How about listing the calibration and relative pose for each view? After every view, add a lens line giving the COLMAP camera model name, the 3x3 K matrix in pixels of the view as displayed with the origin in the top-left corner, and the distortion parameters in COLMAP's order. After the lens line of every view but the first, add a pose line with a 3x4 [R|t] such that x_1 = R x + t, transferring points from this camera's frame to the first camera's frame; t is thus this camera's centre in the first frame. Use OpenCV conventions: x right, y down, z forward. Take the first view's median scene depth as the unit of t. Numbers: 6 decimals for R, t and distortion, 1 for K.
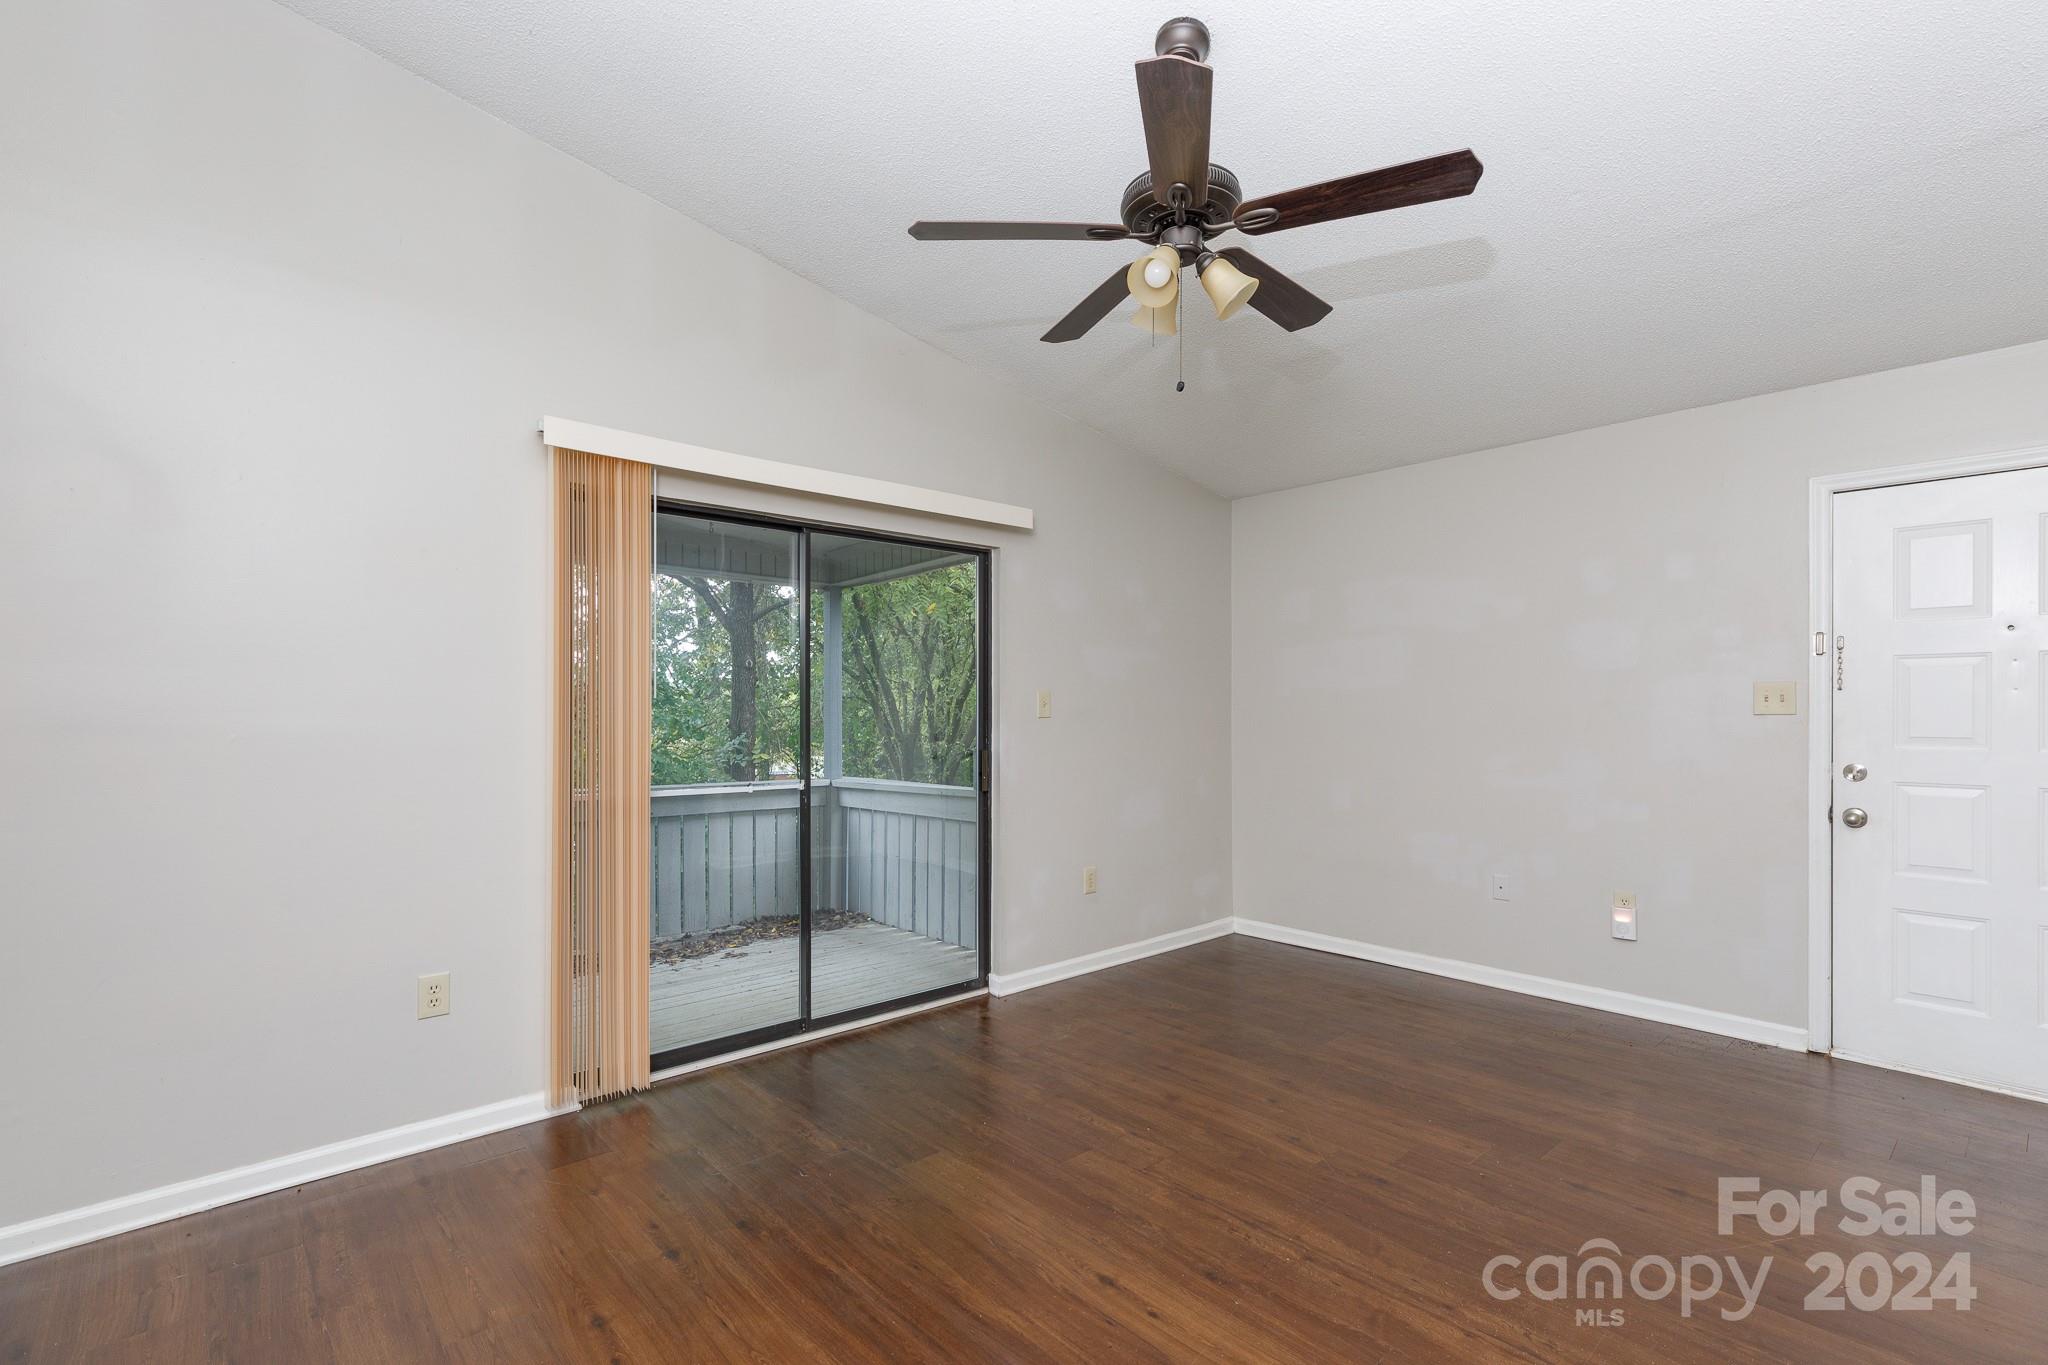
lens RADIAL K [[939.3, 0, 1028.6], [0, 939.3, 713.6], [0, 0, 1]] dist [-0.001594, -0.000124]
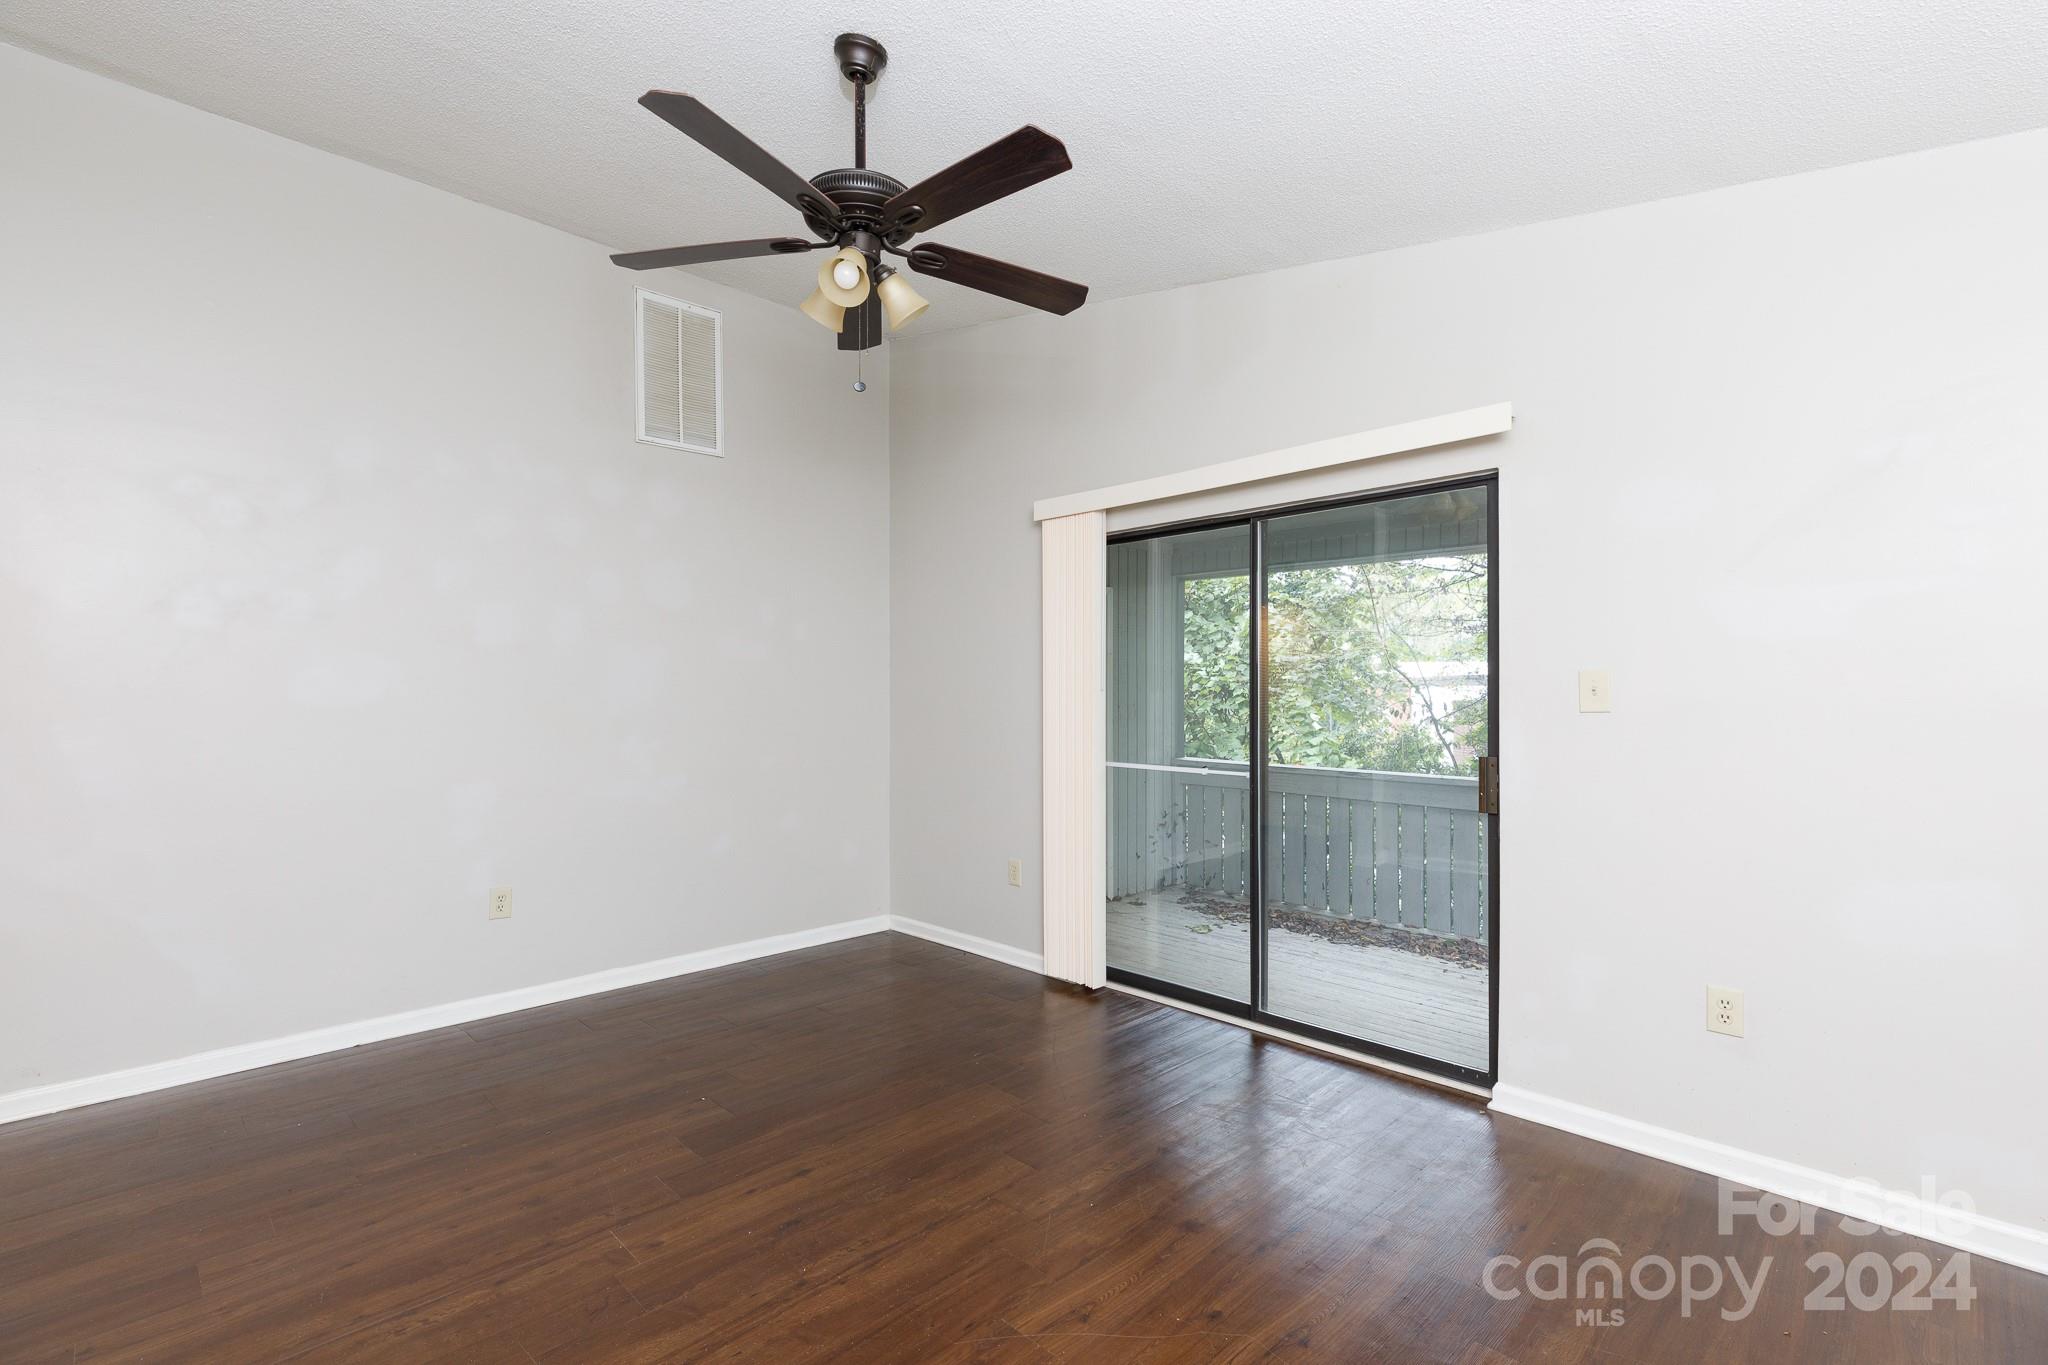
lens RADIAL K [[941.5, 0, 1006.5], [0, 941.5, 682.0], [0, 0, 1]] dist [0.022892, -0.000489]
pose [[0.038931, -0.012102, -0.999169, 0.824582], [-0.011883, 0.999850, -0.012573, -0.004594], [0.999171, 0.012362, 0.038782, 0.760592]]
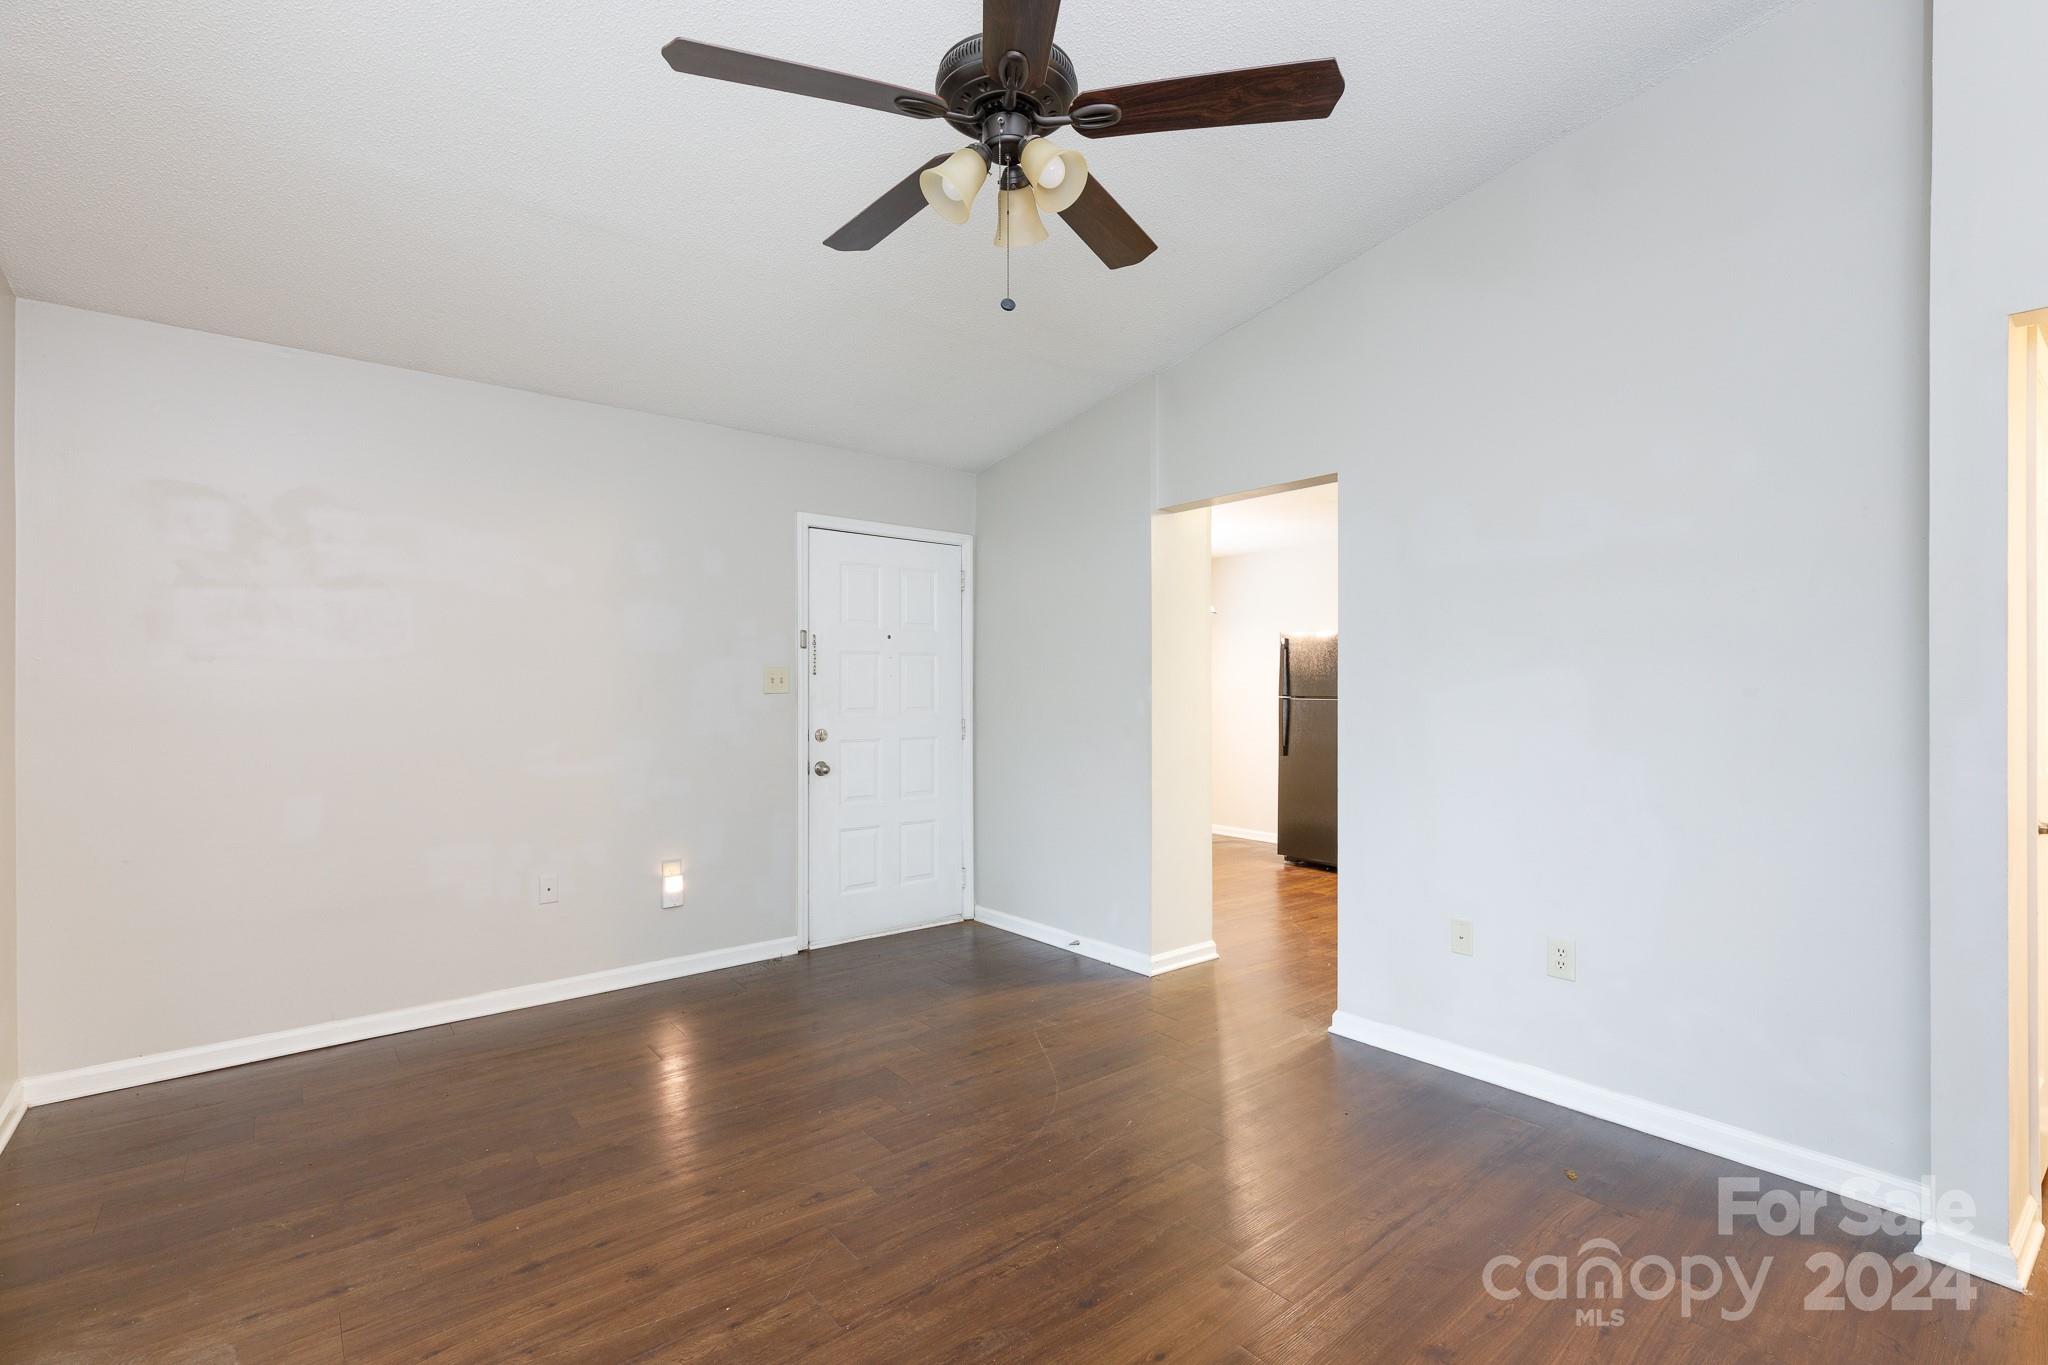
lens RADIAL K [[927.8, 0, 1024.0], [0, 927.8, 682.5], [0, 0, 1]] dist [-0.001185, -0.000199]
pose [[0.043479, 0.008209, 0.999021, -0.455008], [0.009758, 0.999915, -0.008641, 0.001187], [-0.999007, 0.010124, 0.043395, 0.646869]]
